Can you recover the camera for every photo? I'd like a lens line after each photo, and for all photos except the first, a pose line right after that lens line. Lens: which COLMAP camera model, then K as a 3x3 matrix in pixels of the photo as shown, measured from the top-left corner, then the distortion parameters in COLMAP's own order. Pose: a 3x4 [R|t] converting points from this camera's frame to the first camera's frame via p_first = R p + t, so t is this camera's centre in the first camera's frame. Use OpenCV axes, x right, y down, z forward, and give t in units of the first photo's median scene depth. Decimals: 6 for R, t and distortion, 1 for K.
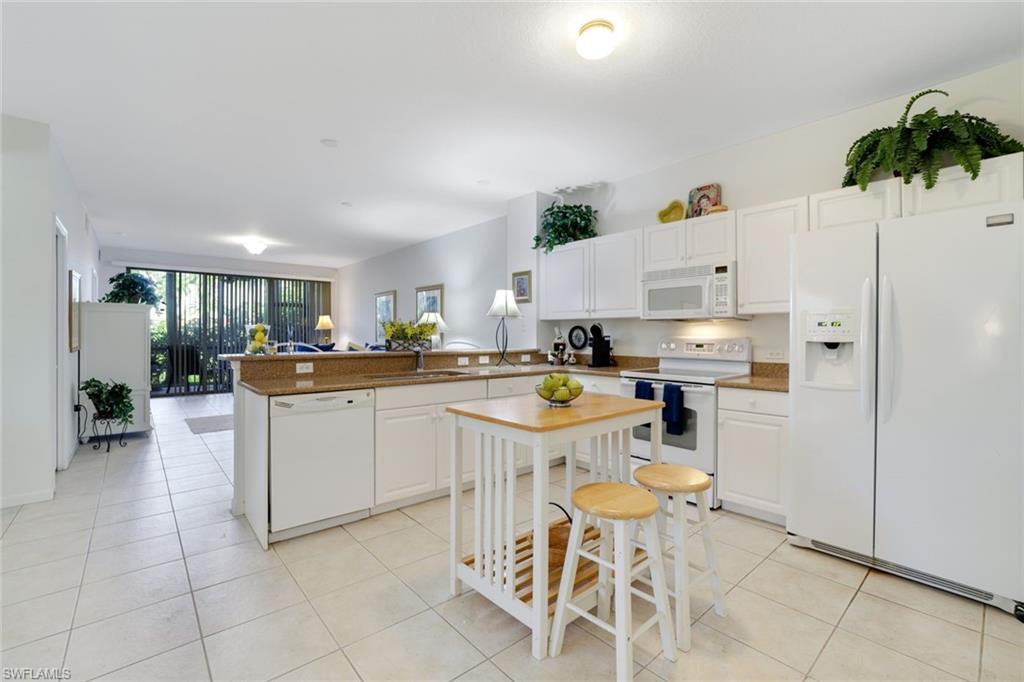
lens RADIAL K [[441.9, 0, 507.8], [0, 441.9, 339.2], [0, 0, 1]] dist [-0.046563, 0.015683]
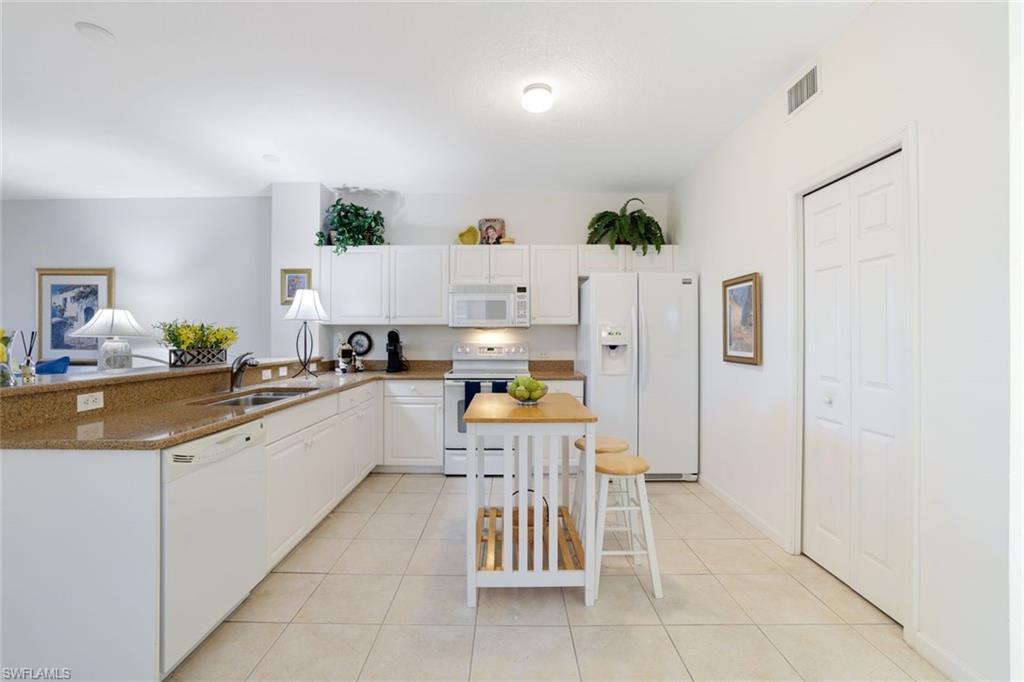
lens RADIAL K [[441.6, 0, 505.8], [0, 441.6, 333.5], [0, 0, 1]] dist [-0.043672, 0.016148]
pose [[0.661035, 0.002701, 0.750350, -0.407774], [0.010139, 0.999870, -0.012532, -0.010987], [-0.750286, 0.015892, 0.660922, 0.139998]]
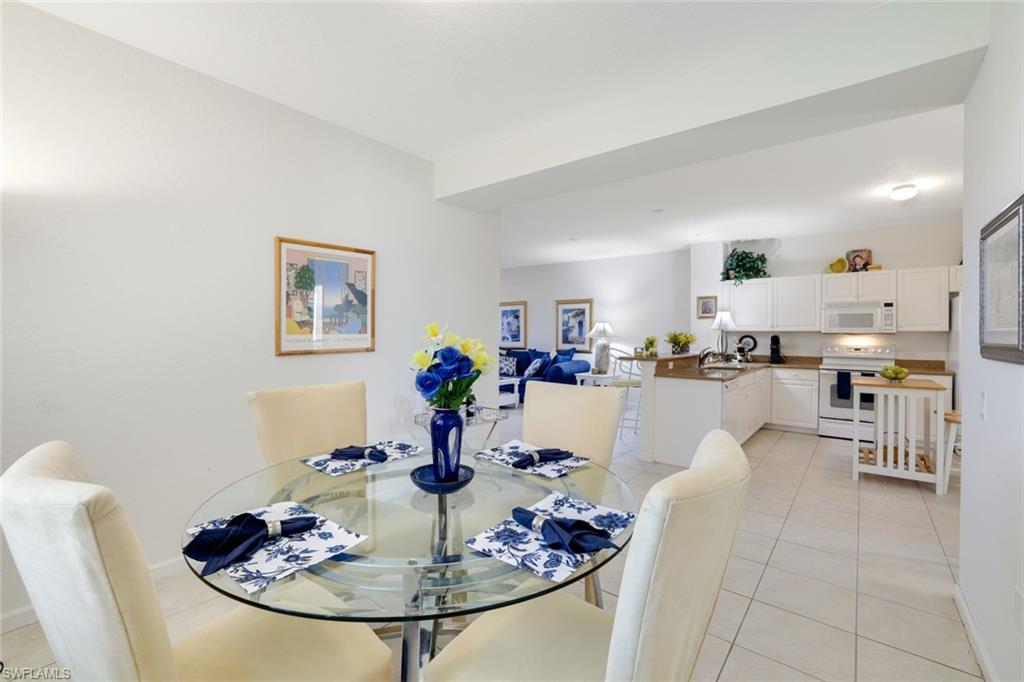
lens RADIAL K [[441.6, 0, 505.8], [0, 441.6, 333.5], [0, 0, 1]] dist [-0.043672, 0.016148]
pose [[0.986339, 0.004448, 0.164670, -0.981739], [-0.002554, 0.999928, -0.011712, -0.019350], [-0.164711, 0.011132, 0.986279, -0.314223]]
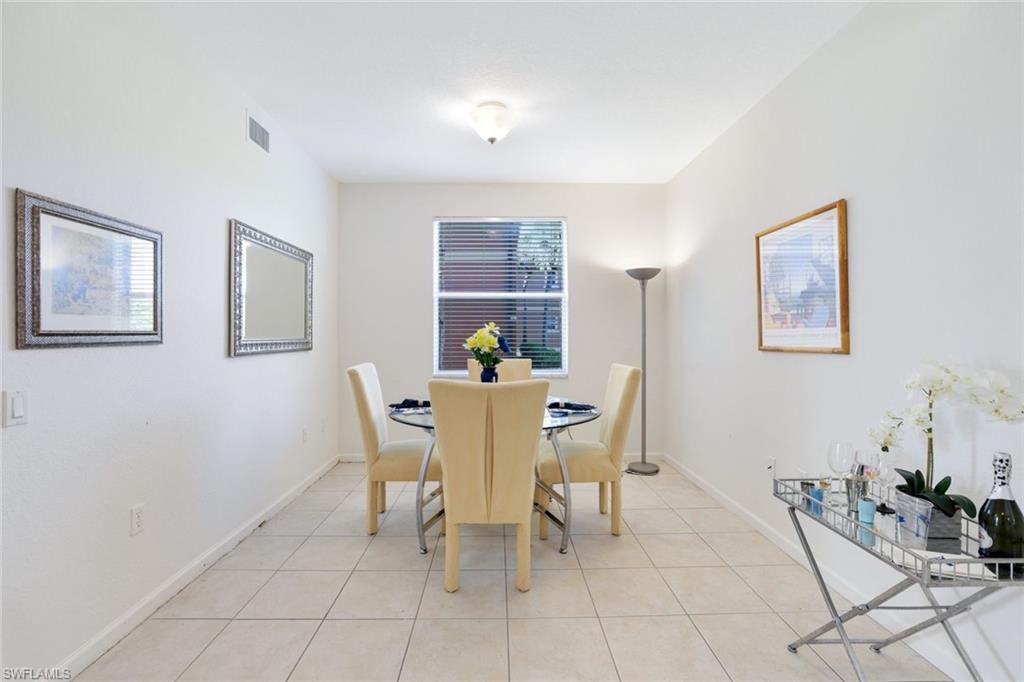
lens RADIAL K [[441.6, 0, 505.8], [0, 441.6, 333.5], [0, 0, 1]] dist [-0.043672, 0.016148]
pose [[-0.640236, 0.000669, -0.768178, -0.436829], [-0.008310, 0.999935, 0.007796, -0.020780], [0.768133, 0.011374, -0.640189, 0.543538]]
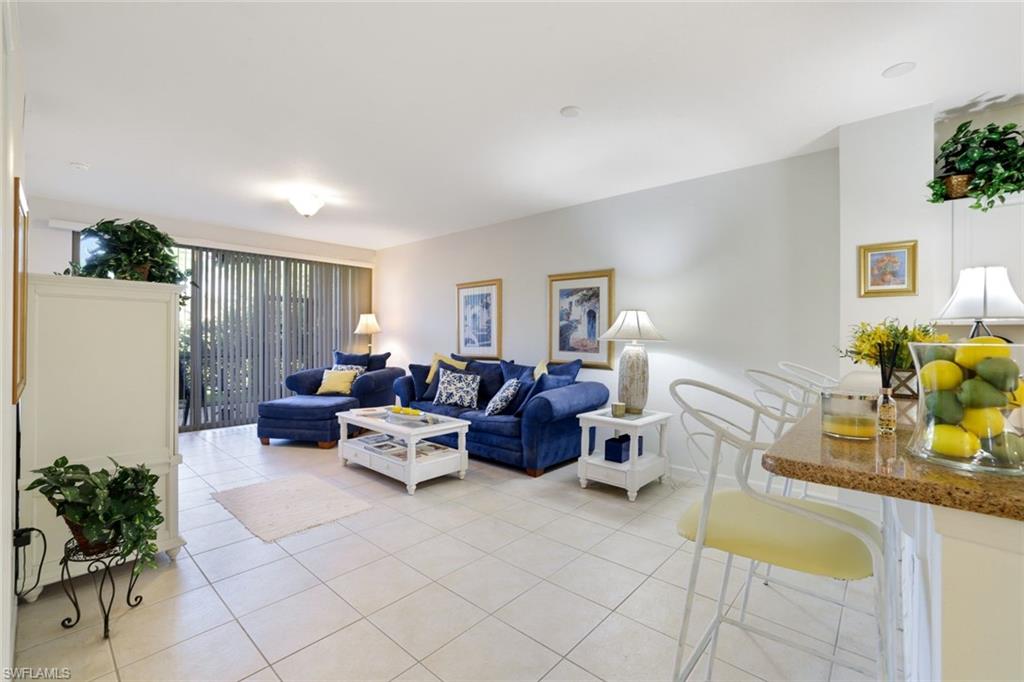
lens RADIAL K [[441.9, 0, 507.8], [0, 441.9, 339.2], [0, 0, 1]] dist [-0.046563, 0.015683]
pose [[0.992142, 0.002646, 0.125085, -0.645409], [-0.002268, 0.999992, -0.003171, -0.024443], [-0.125093, 0.002862, 0.992141, 0.584380]]
